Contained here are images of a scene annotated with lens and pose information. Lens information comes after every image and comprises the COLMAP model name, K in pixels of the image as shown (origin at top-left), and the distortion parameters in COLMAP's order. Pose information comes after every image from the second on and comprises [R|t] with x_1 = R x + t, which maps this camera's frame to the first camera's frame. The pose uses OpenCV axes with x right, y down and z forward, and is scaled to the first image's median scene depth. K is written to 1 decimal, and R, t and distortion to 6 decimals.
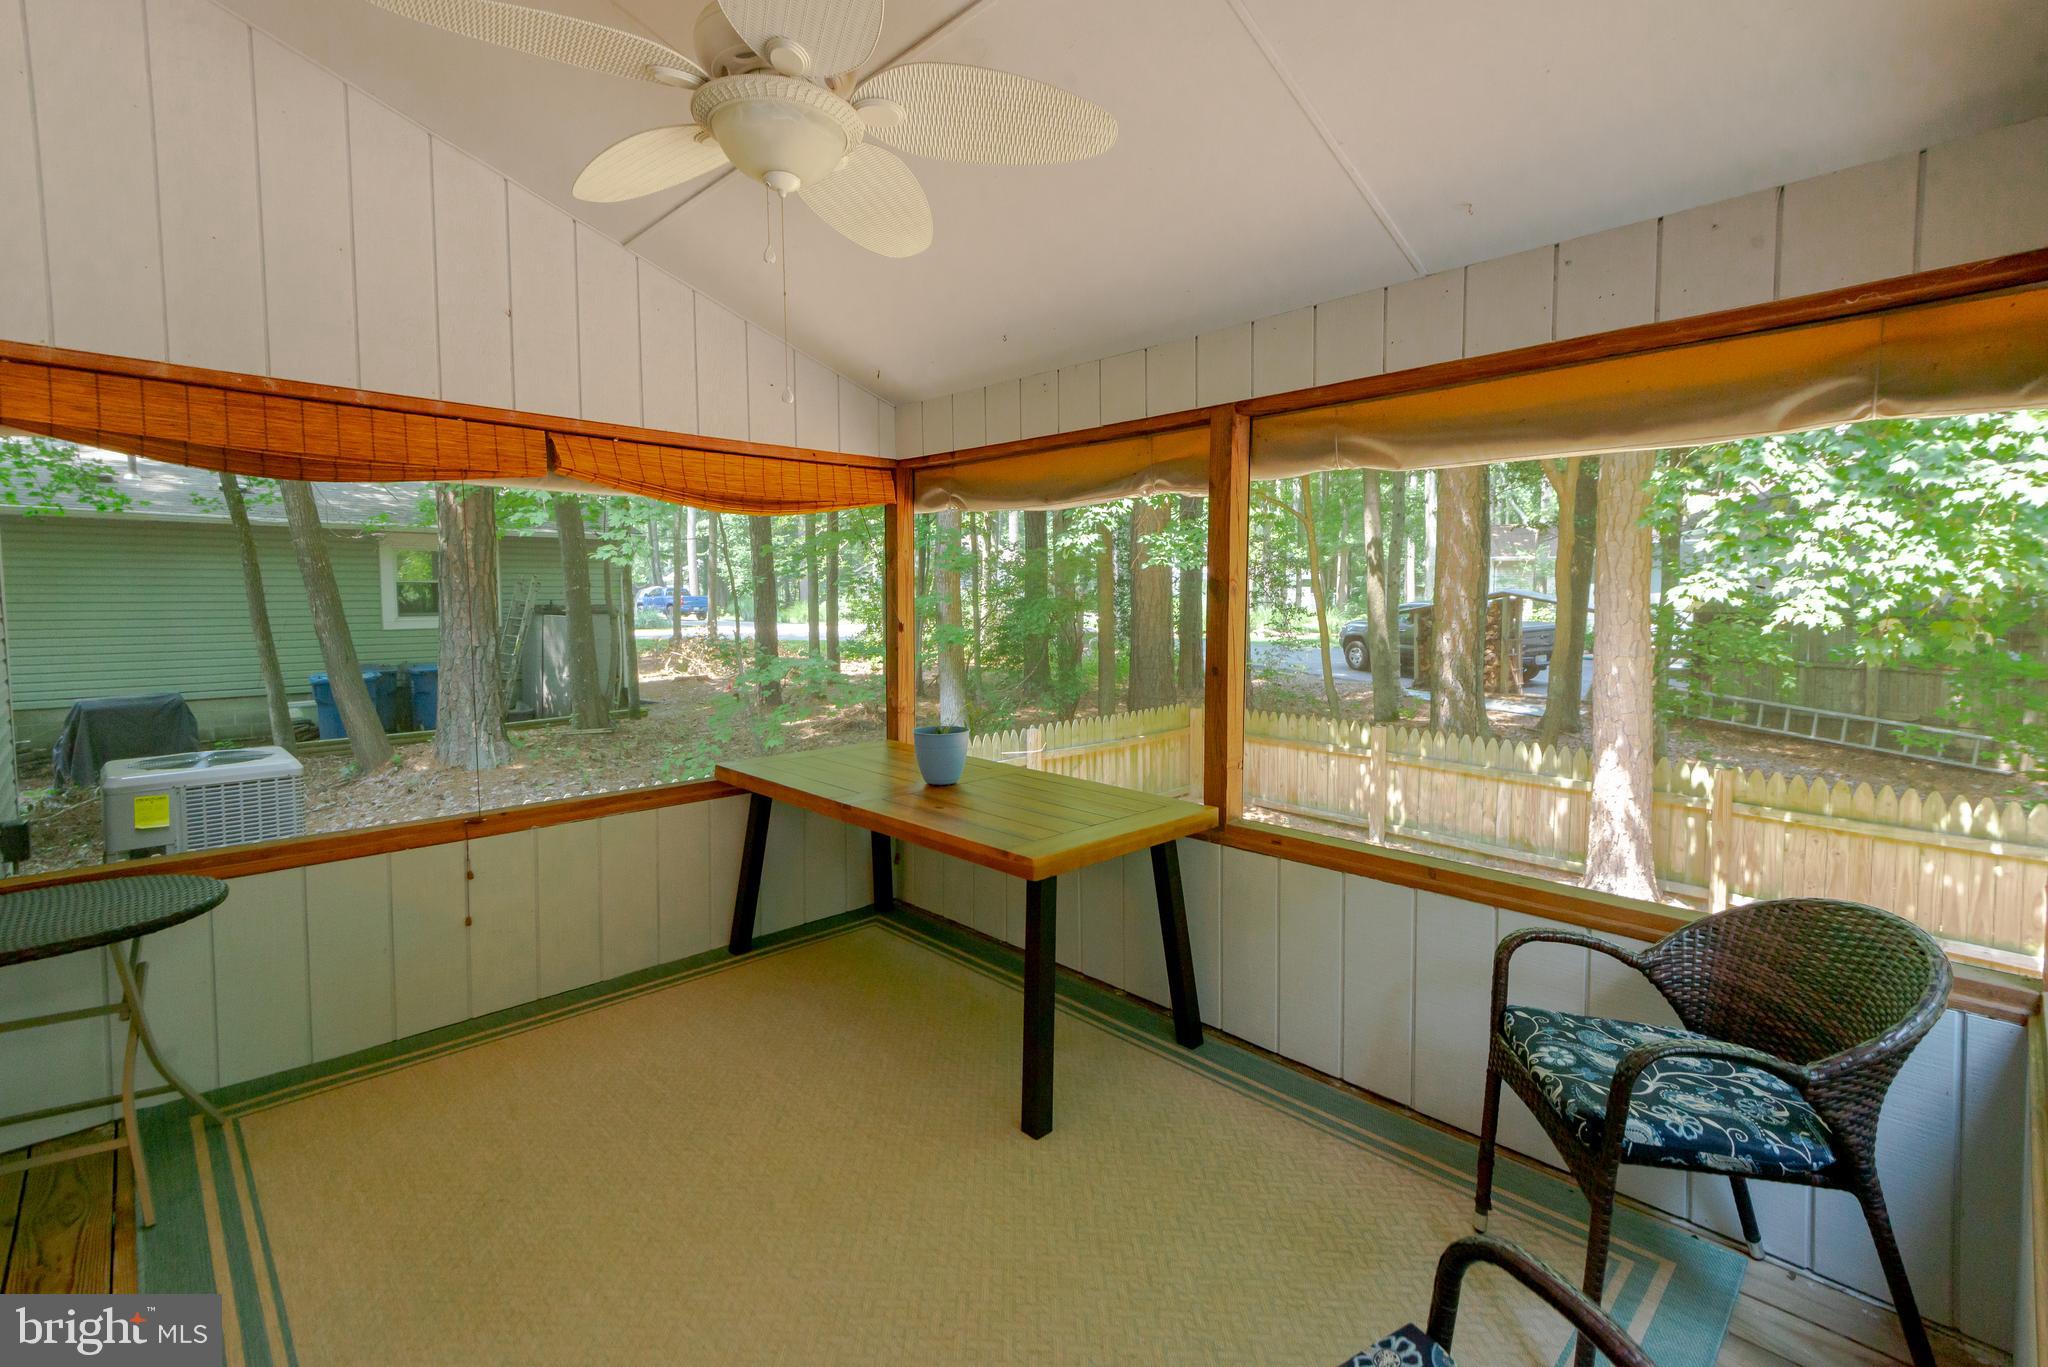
lens RADIAL K [[913.2, 0, 1020.5], [0, 913.2, 664.8], [0, 0, 1]] dist [0.040295, -0.011921]
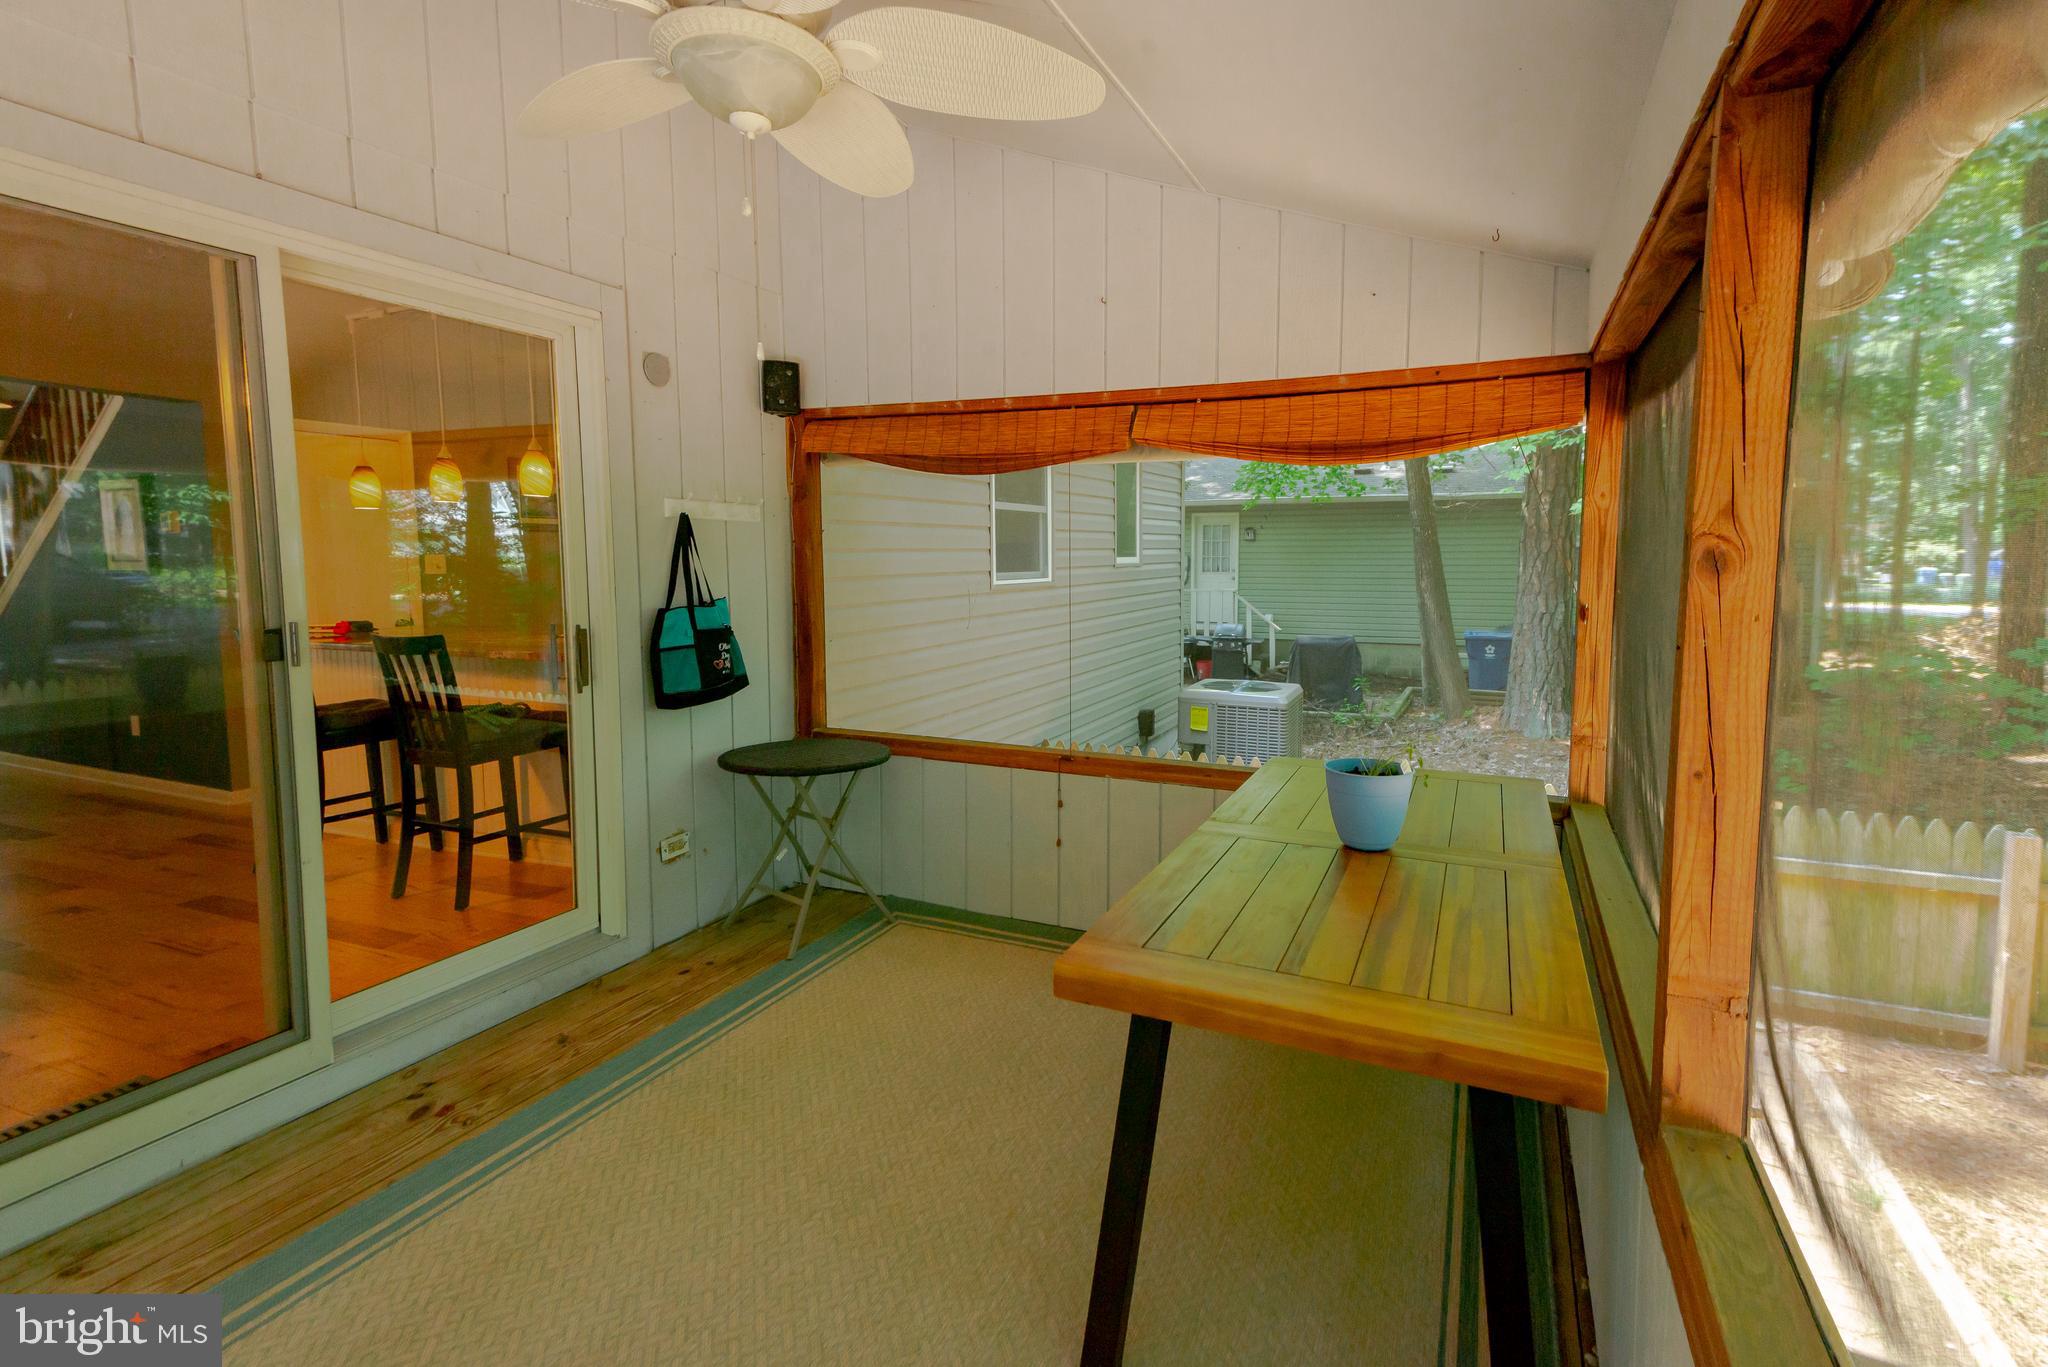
lens RADIAL K [[913.2, 0, 1024.1], [0, 913.2, 625.3], [0, 0, 1]] dist [0.040295, -0.011921]
pose [[0.385325, 0.072492, -0.919929, 0.103211], [-0.076164, 0.996006, 0.046584, -0.010734], [0.919632, 0.052115, 0.389307, 0.124127]]
